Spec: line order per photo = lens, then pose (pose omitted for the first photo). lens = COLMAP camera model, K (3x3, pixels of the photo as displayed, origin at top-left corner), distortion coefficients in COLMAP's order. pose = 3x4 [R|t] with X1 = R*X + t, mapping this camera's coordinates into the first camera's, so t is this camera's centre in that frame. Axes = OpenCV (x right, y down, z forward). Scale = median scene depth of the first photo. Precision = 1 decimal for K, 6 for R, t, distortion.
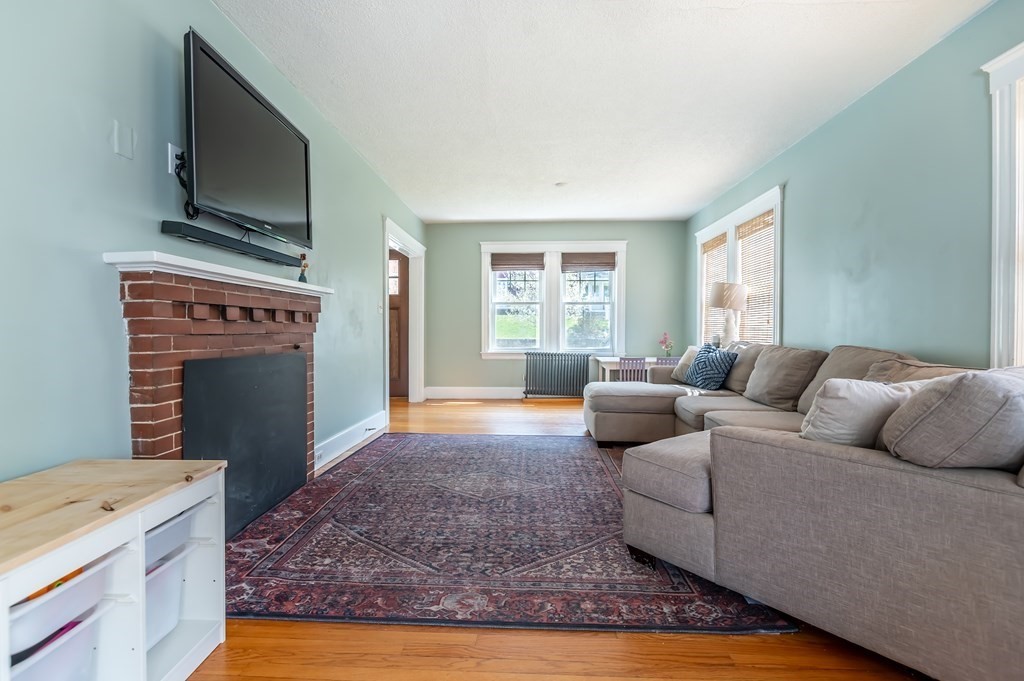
lens RADIAL K [[498.3, 0, 509.4], [0, 498.3, 338.5], [0, 0, 1]] dist [-0.000041, 0.000000]
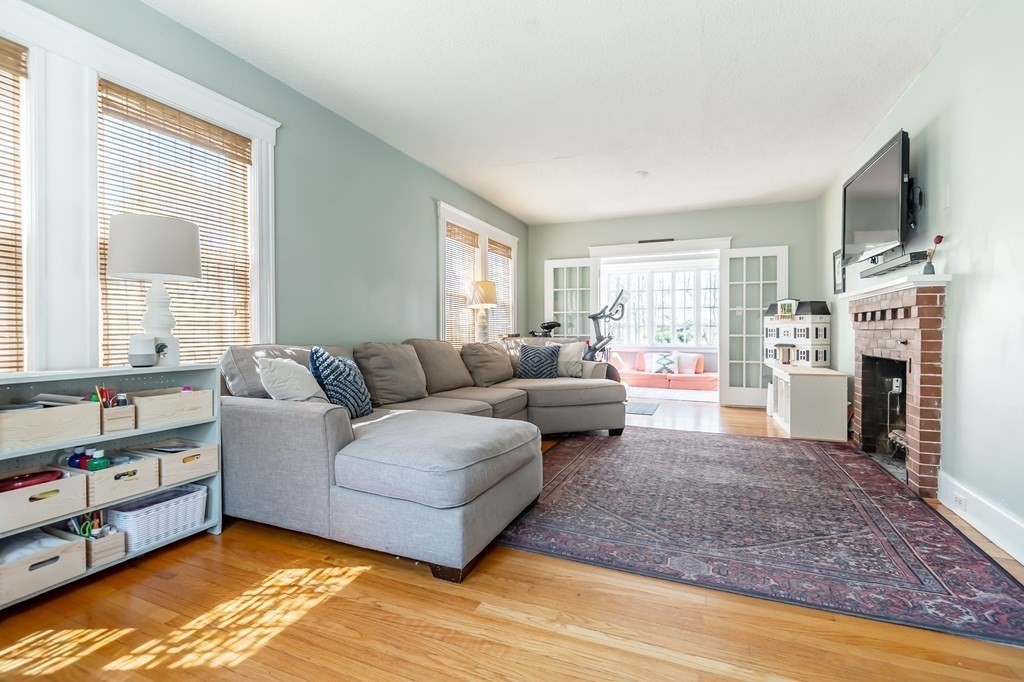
lens RADIAL K [[471.8, 0, 511.2], [0, 471.8, 341.7], [0, 0, 1]] dist [0.000481, -0.005578]
pose [[-0.936399, -0.009711, 0.350802, -0.010098], [0.003900, 0.999267, 0.038074, -0.024045], [-0.350914, 0.037021, -0.935675, 2.091844]]
